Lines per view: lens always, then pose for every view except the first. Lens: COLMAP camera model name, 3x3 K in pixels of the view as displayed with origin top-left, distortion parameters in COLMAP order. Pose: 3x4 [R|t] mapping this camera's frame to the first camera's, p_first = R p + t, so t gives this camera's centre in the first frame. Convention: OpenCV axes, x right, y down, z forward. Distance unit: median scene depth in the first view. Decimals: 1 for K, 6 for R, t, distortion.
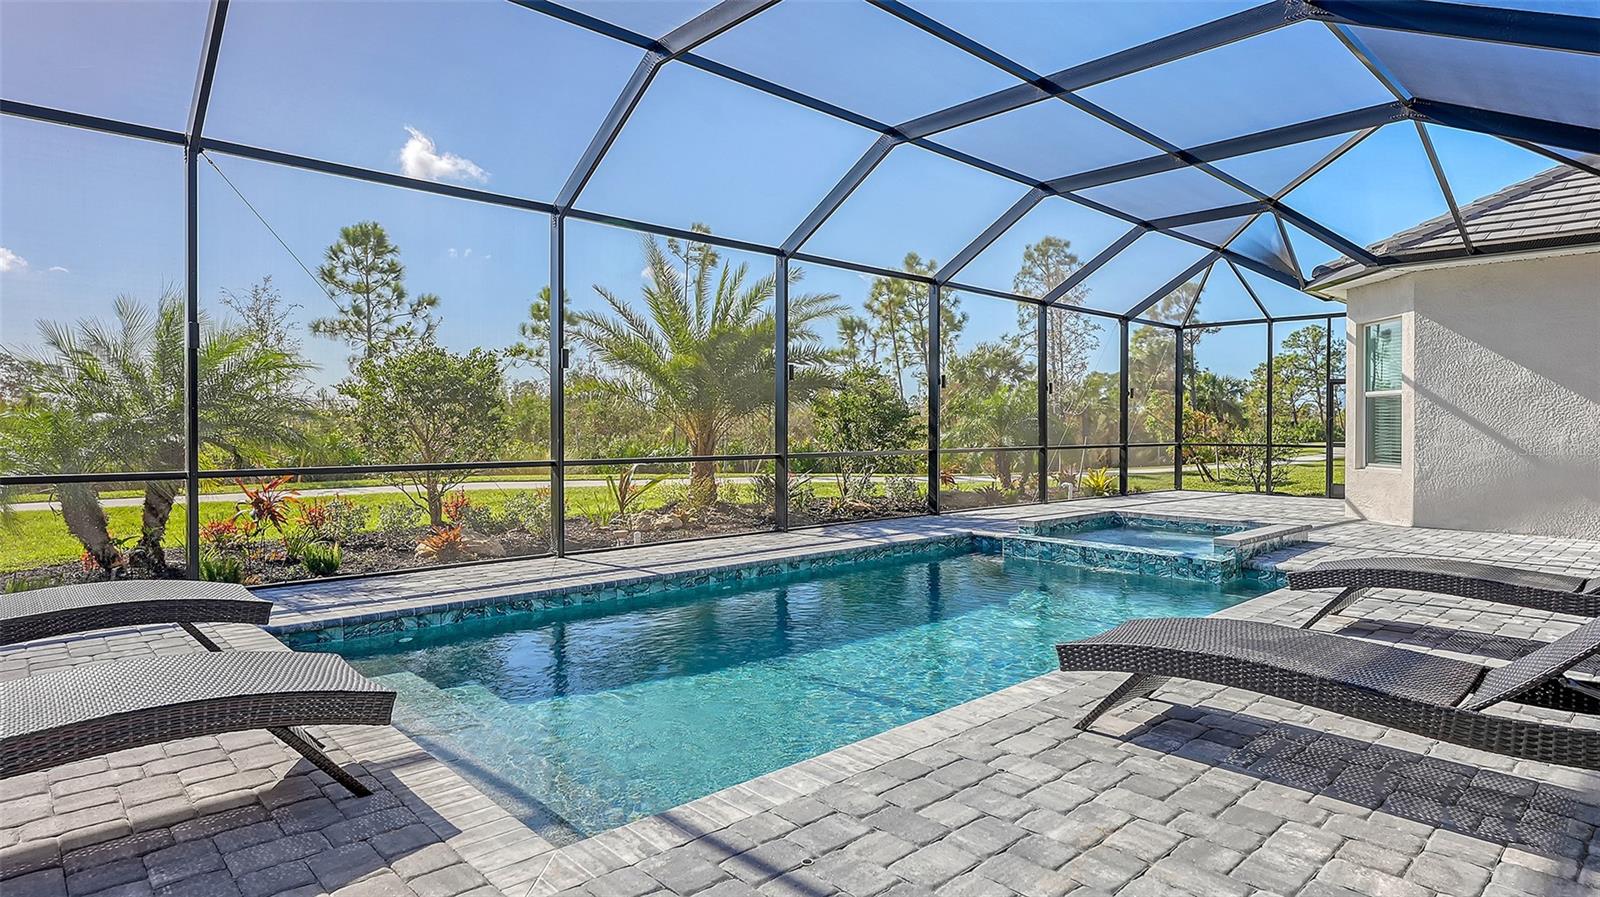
lens RADIAL K [[881.8, 0, 805.1], [0, 881.8, 423.8], [0, 0, 1]] dist [-0.007469, -0.001204]
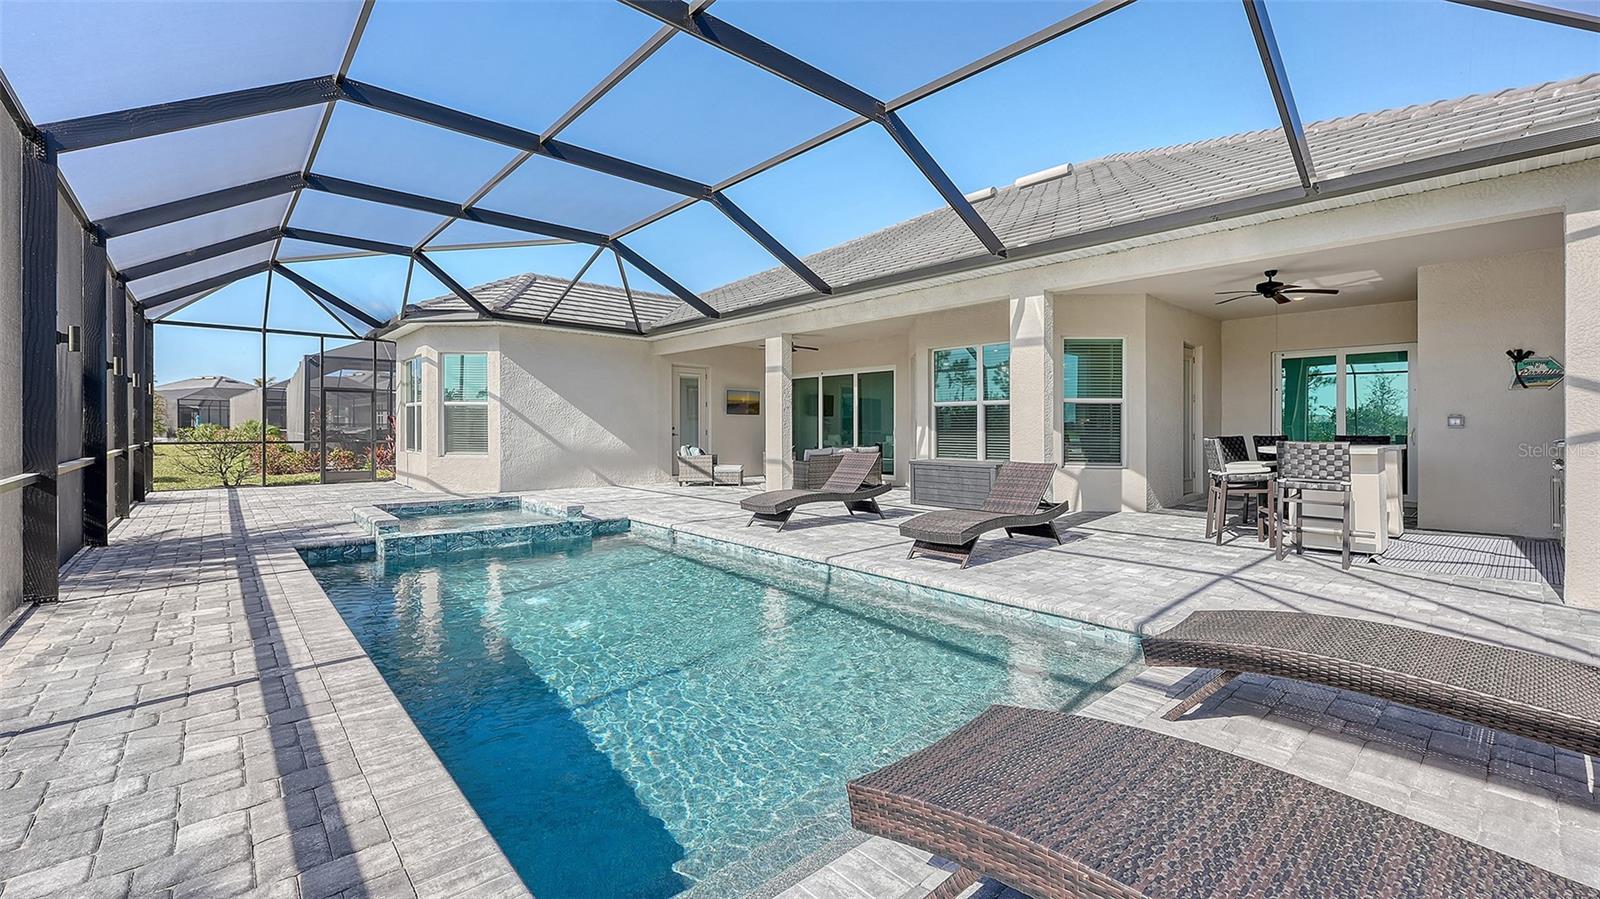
lens RADIAL K [[654.3, 0, 802.3], [0, 654.3, 433.7], [0, 0, 1]] dist [-0.003800, -0.000349]
pose [[0.024057, -0.011134, 0.999649, -0.440880], [-0.007708, 0.999906, 0.011322, -0.001957], [-0.999681, -0.007977, 0.023969, 0.456342]]
